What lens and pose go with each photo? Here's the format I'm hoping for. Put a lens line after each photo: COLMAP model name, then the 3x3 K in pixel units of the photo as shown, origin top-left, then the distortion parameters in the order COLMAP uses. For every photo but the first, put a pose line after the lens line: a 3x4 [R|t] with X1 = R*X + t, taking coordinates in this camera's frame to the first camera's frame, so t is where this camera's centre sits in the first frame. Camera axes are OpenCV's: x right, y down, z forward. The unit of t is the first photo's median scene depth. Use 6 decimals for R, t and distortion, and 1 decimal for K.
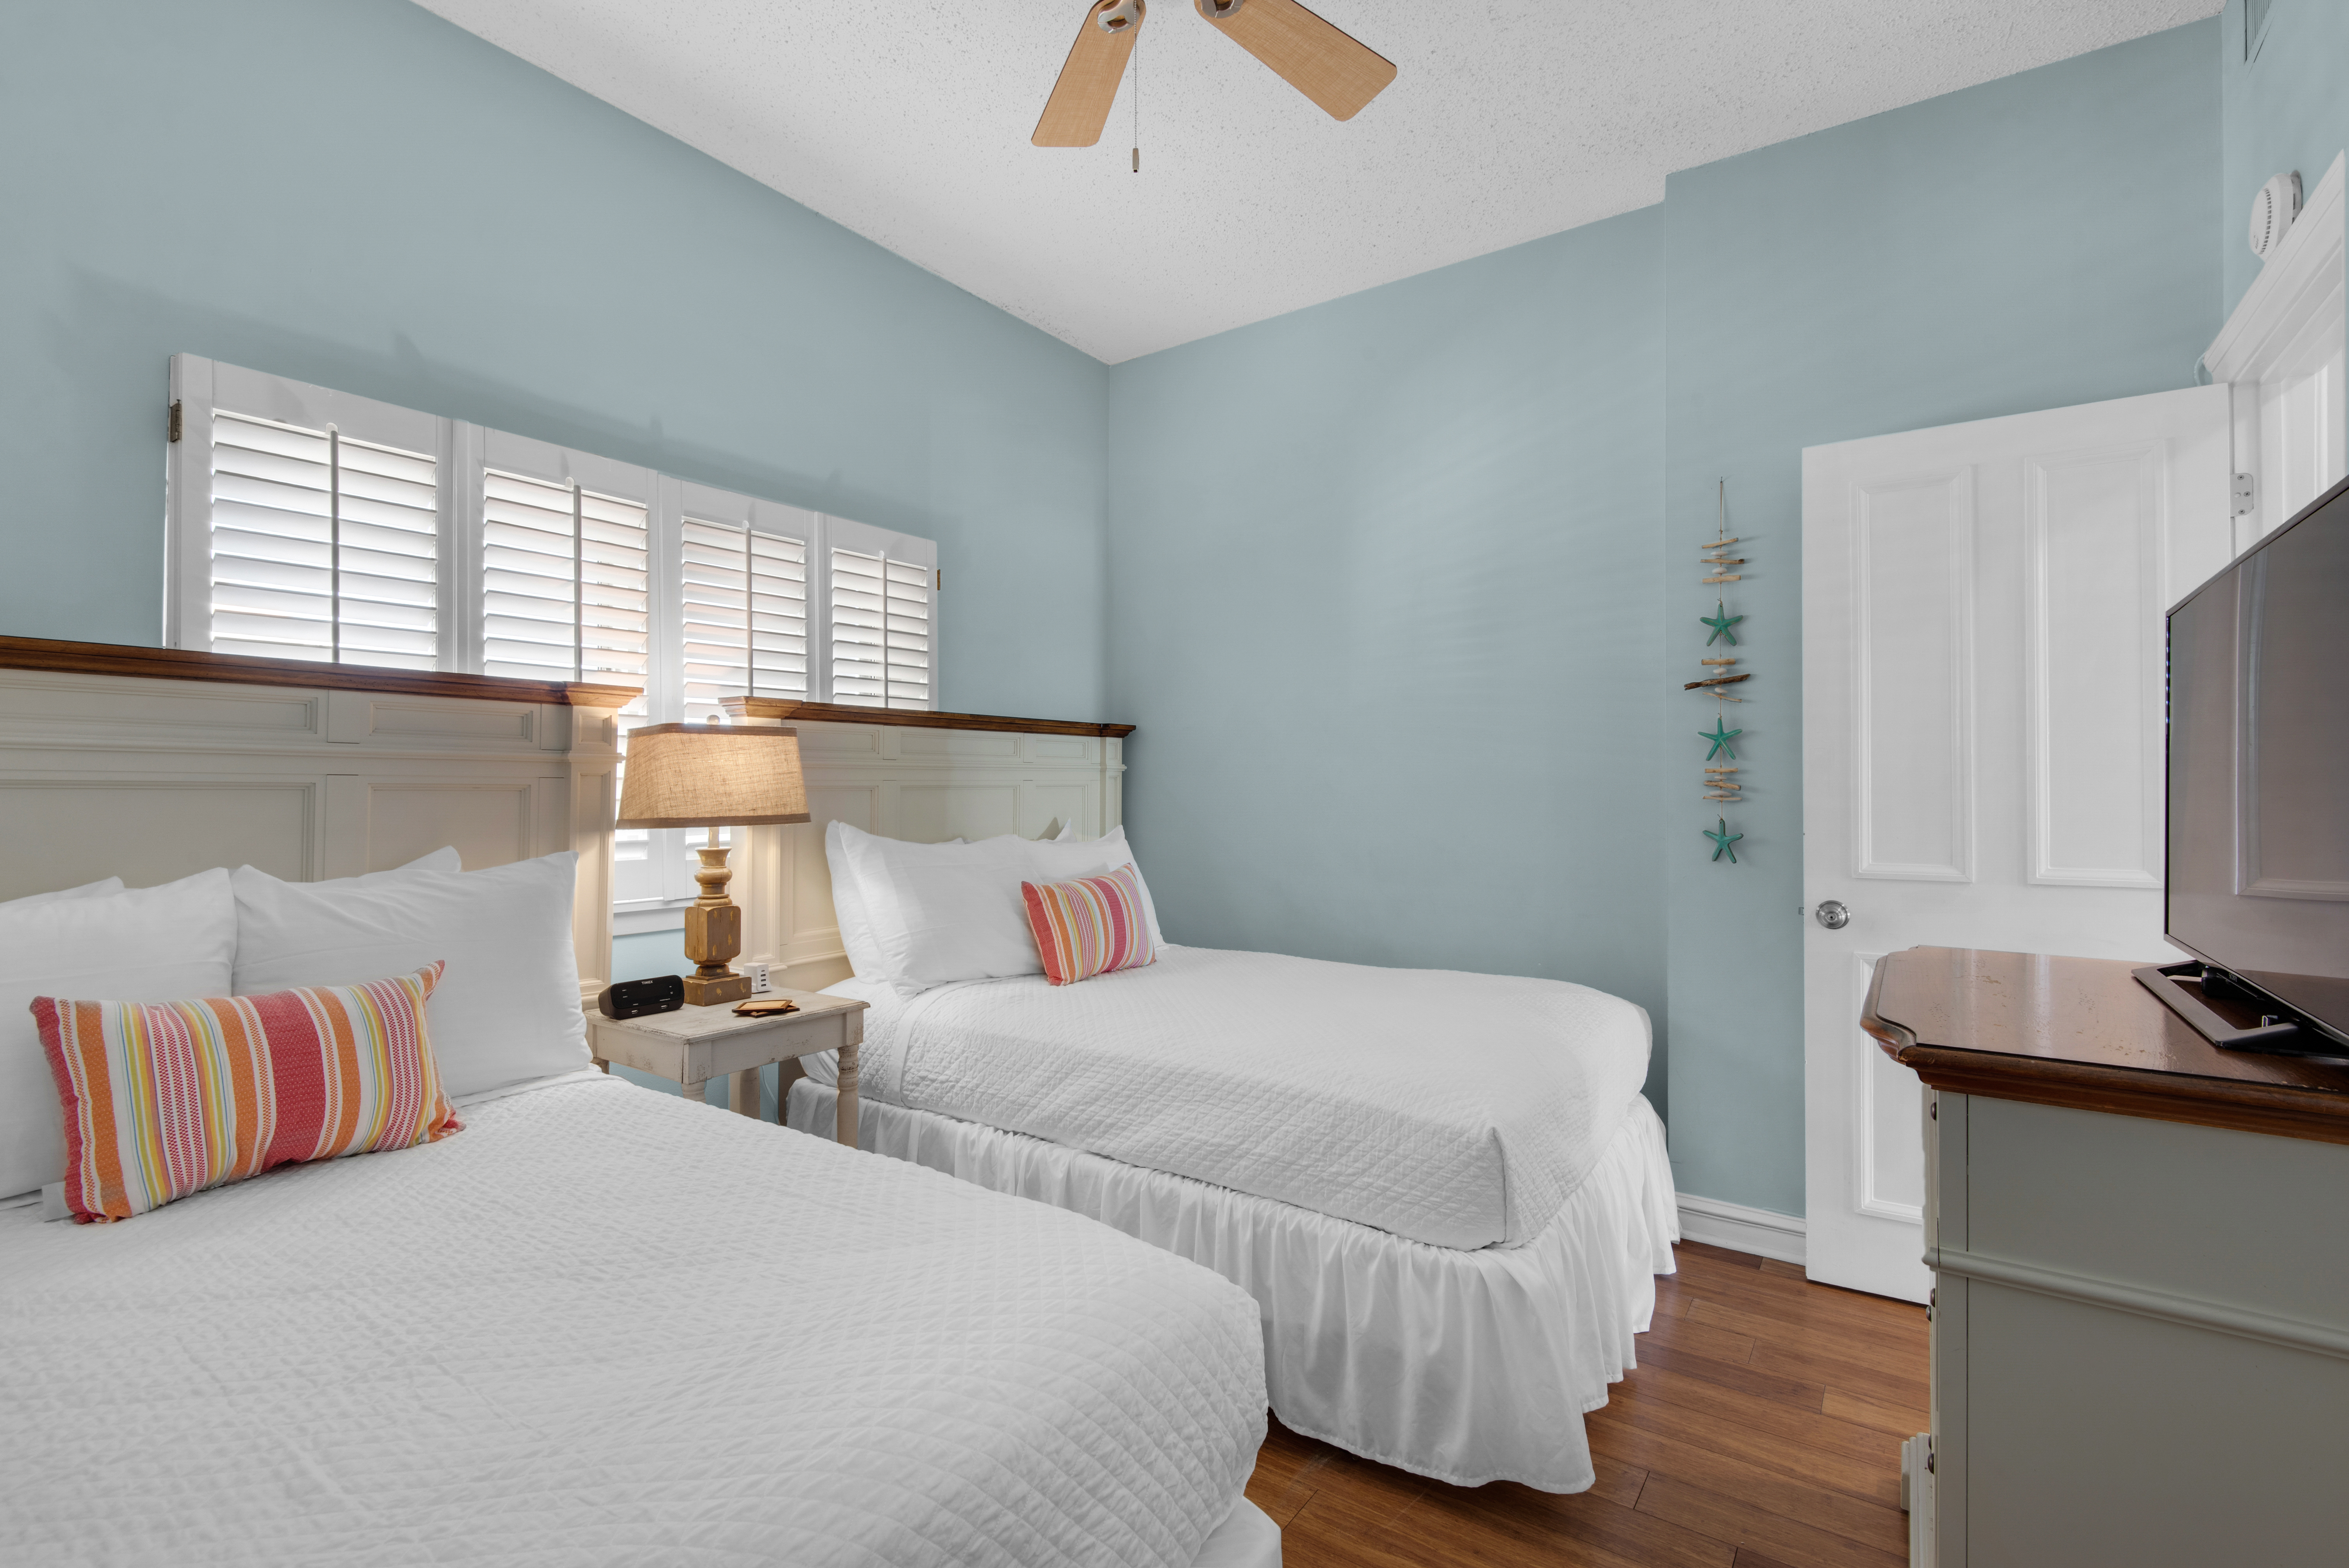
lens RADIAL K [[1079.1, 0, 1172.6], [0, 1079.1, 784.8], [0, 0, 1]] dist [-0.000944, -0.000630]
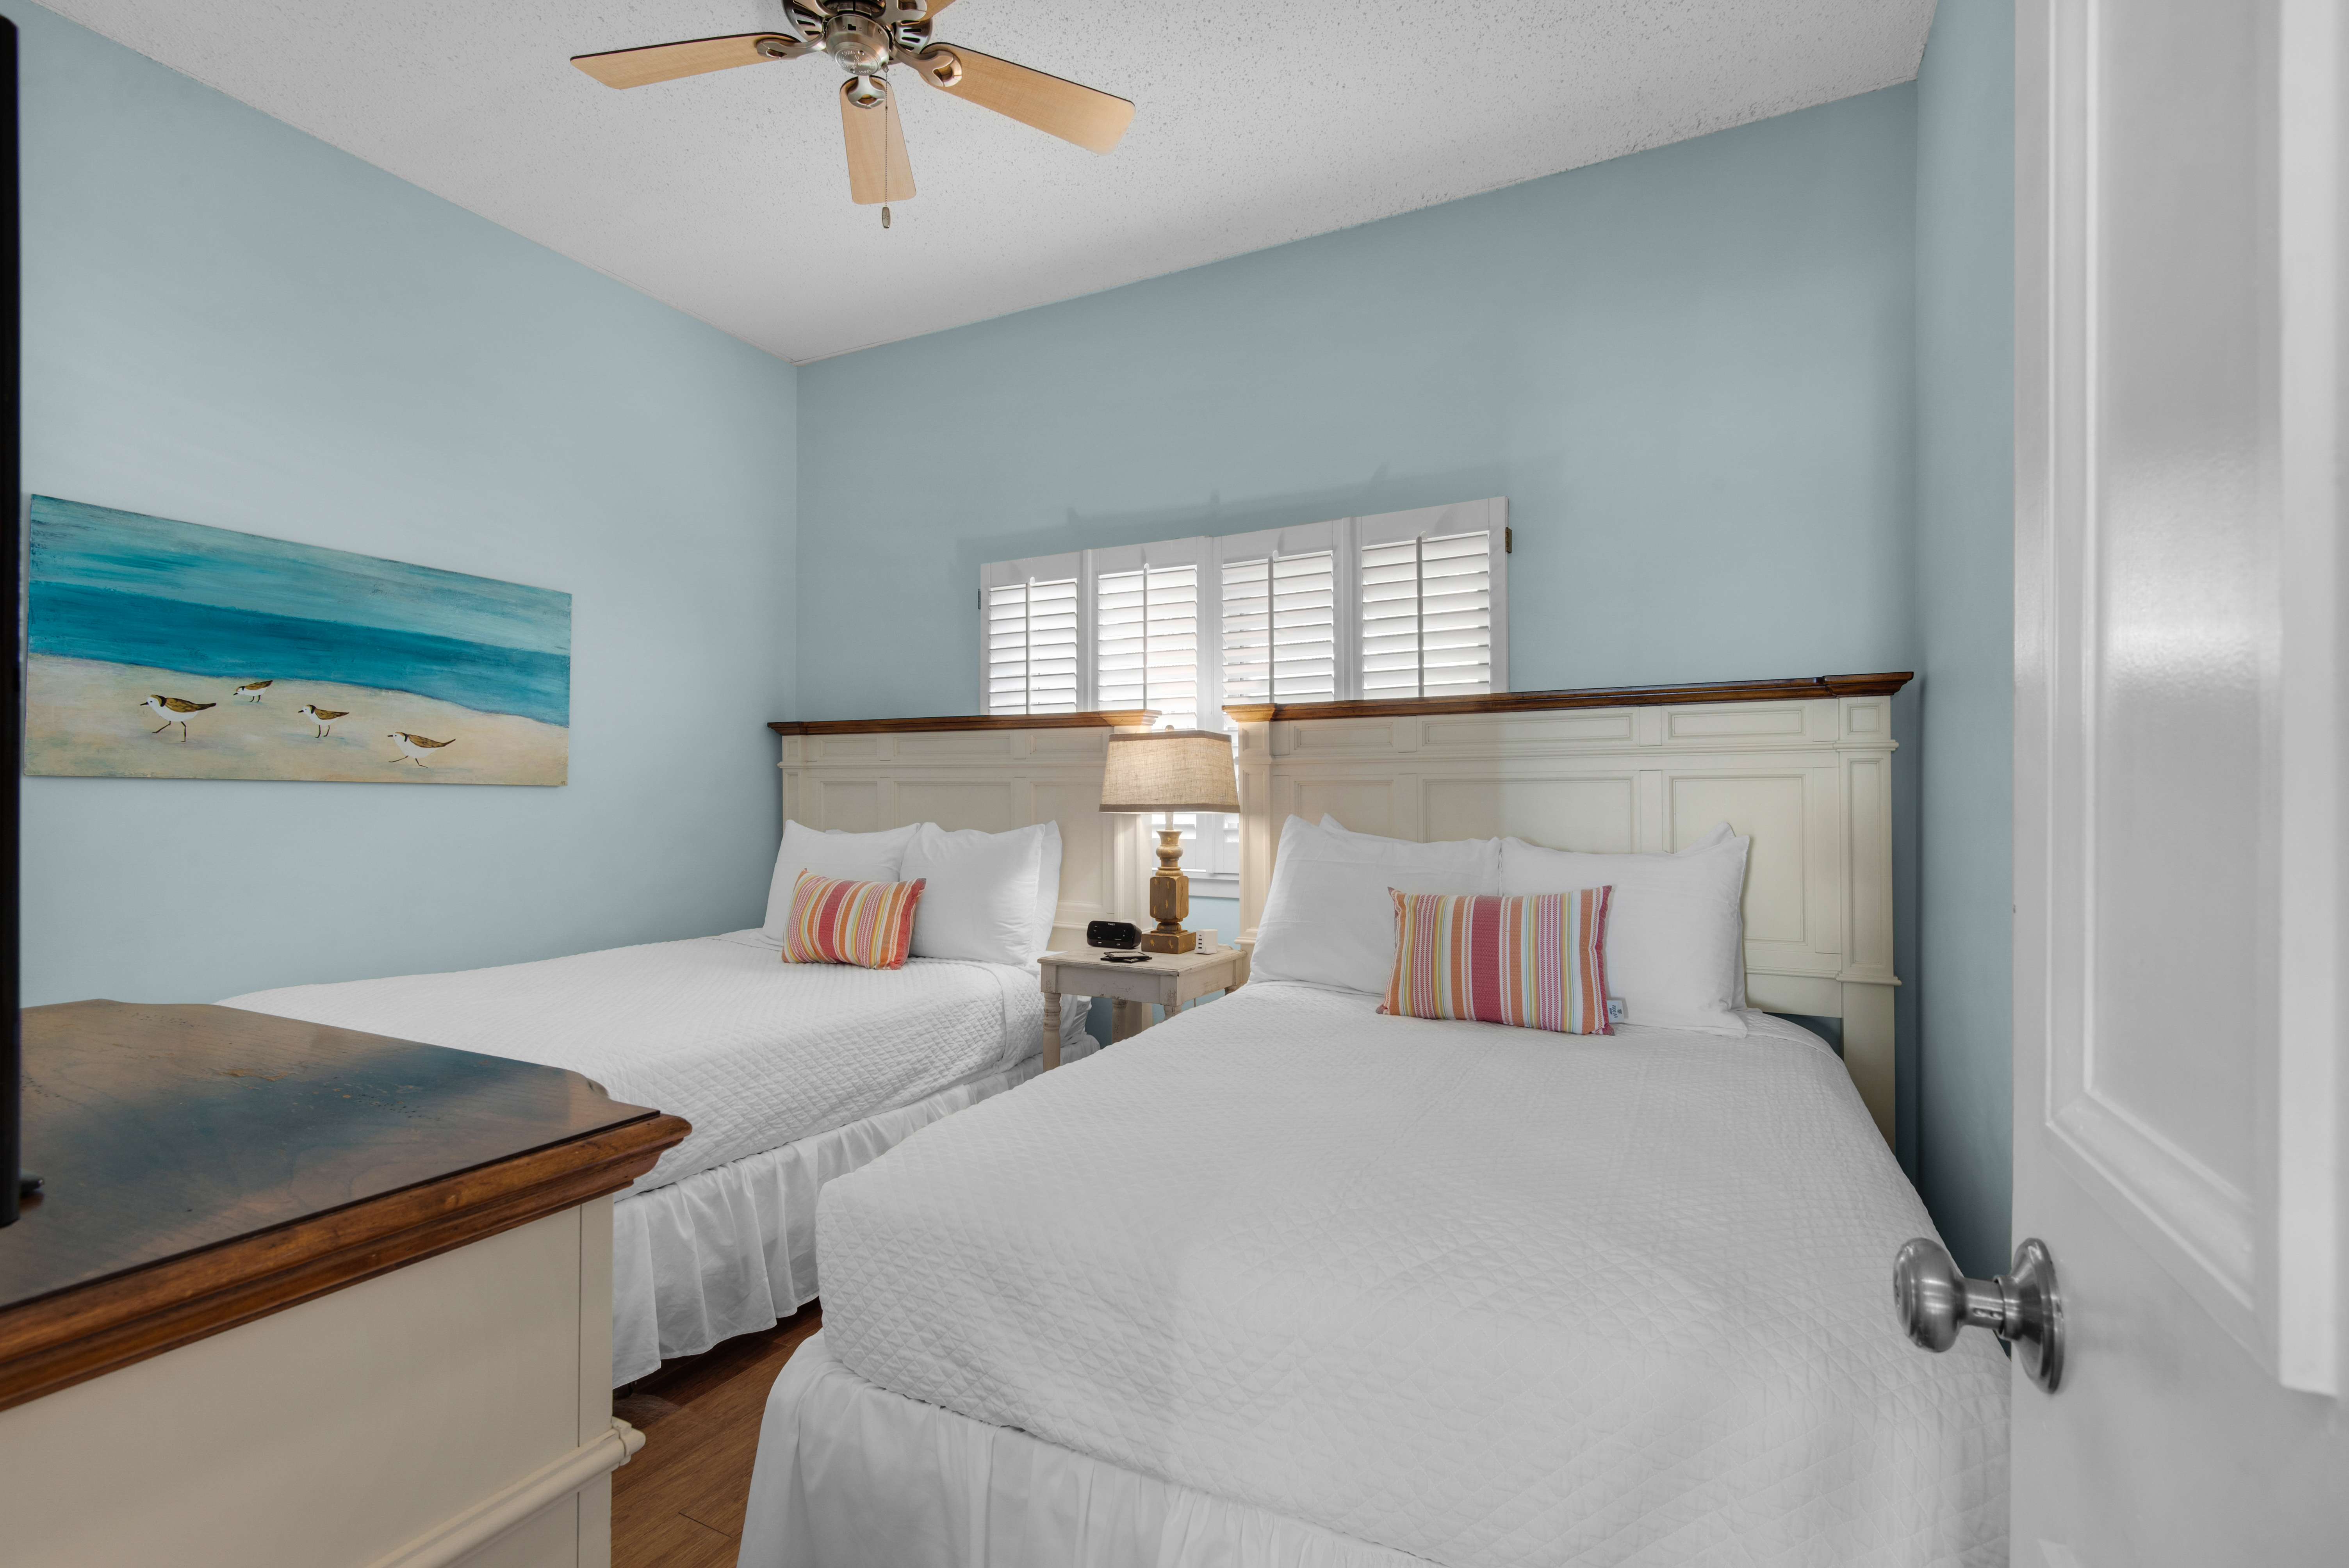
lens RADIAL K [[1079.1, 0, 1172.6], [0, 1079.1, 784.8], [0, 0, 1]] dist [-0.000944, -0.000630]
pose [[0.129408, -0.014906, -0.991479, 0.825039], [0.001627, 0.999889, -0.014820, 0.024827], [0.991590, 0.000305, 0.129418, 0.833954]]
